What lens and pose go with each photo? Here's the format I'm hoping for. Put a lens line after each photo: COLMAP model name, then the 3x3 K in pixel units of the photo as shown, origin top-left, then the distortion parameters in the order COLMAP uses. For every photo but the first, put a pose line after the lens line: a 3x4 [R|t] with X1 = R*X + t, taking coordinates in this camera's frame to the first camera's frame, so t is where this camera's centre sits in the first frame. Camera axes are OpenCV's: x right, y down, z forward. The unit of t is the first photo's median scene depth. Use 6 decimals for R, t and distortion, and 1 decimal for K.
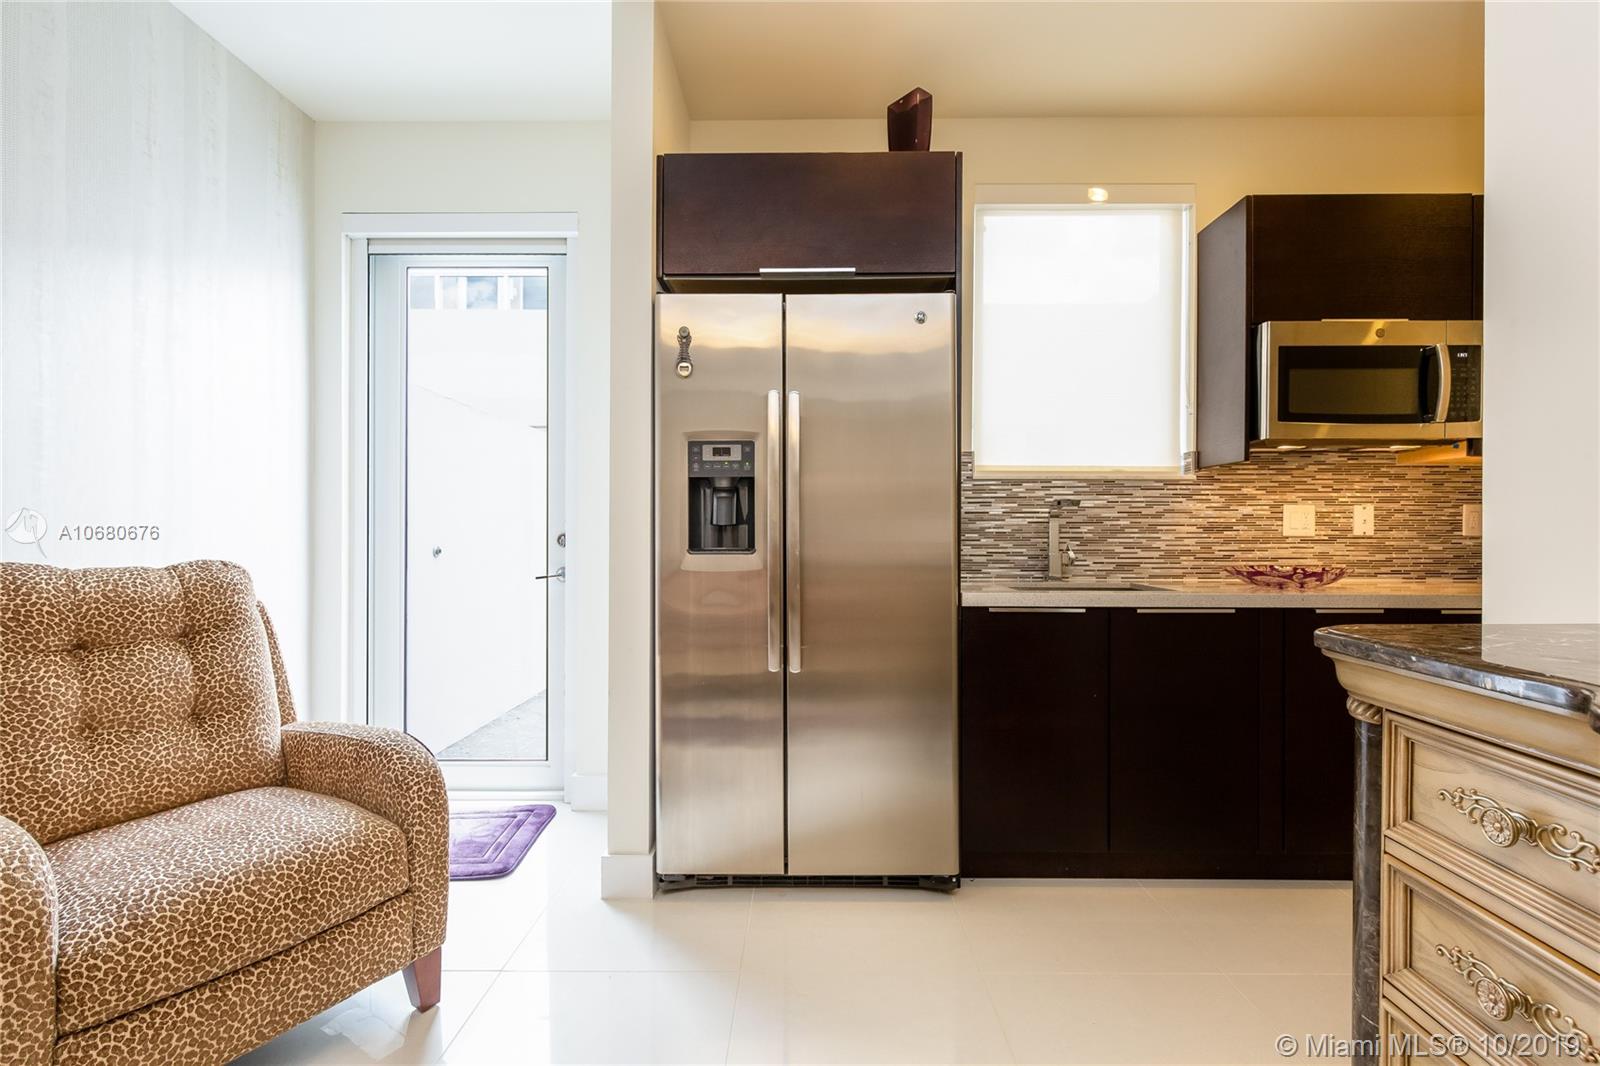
lens RADIAL K [[726.1, 0, 800.0], [0, 726.1, 533.0], [0, 0, 1]] dist [-0.000527, -0.000089]
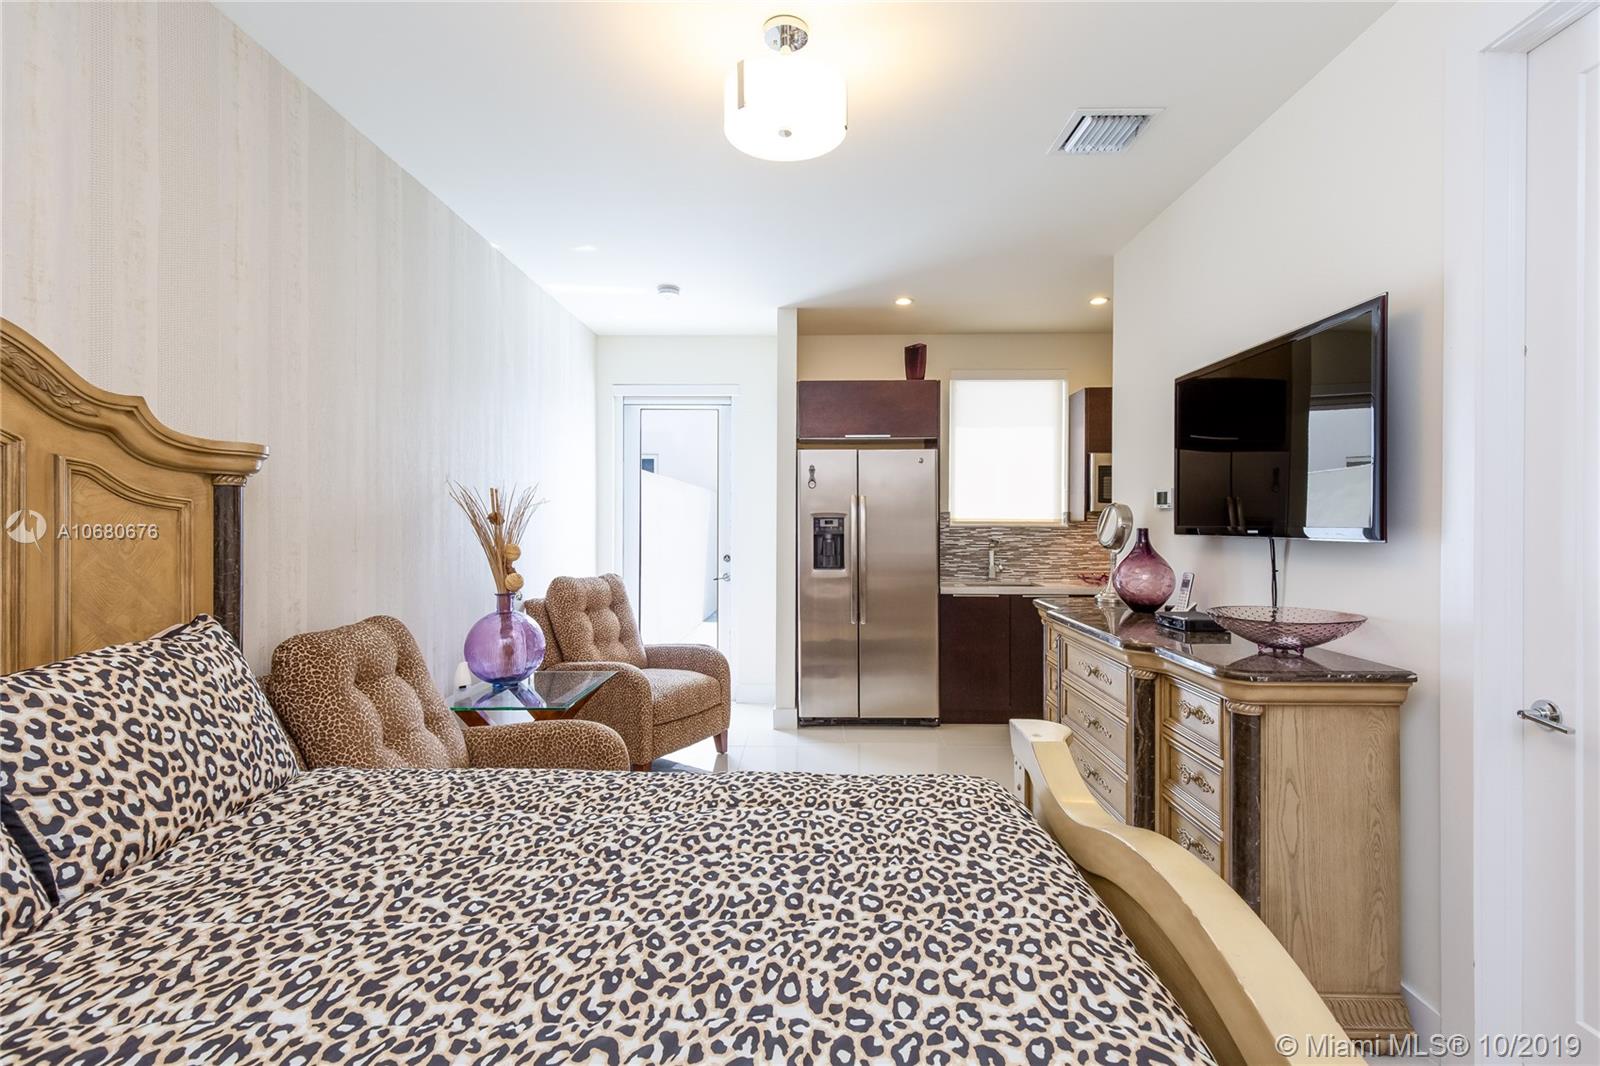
lens RADIAL K [[708.7, 0, 800.0], [0, 708.7, 533.0], [0, 0, 1]] dist [0.000966, 0.000139]
pose [[0.999919, -0.001647, -0.012613, -0.127509], [0.001762, 0.999957, 0.009095, -0.075955], [0.012597, -0.009117, 0.999879, -0.848458]]
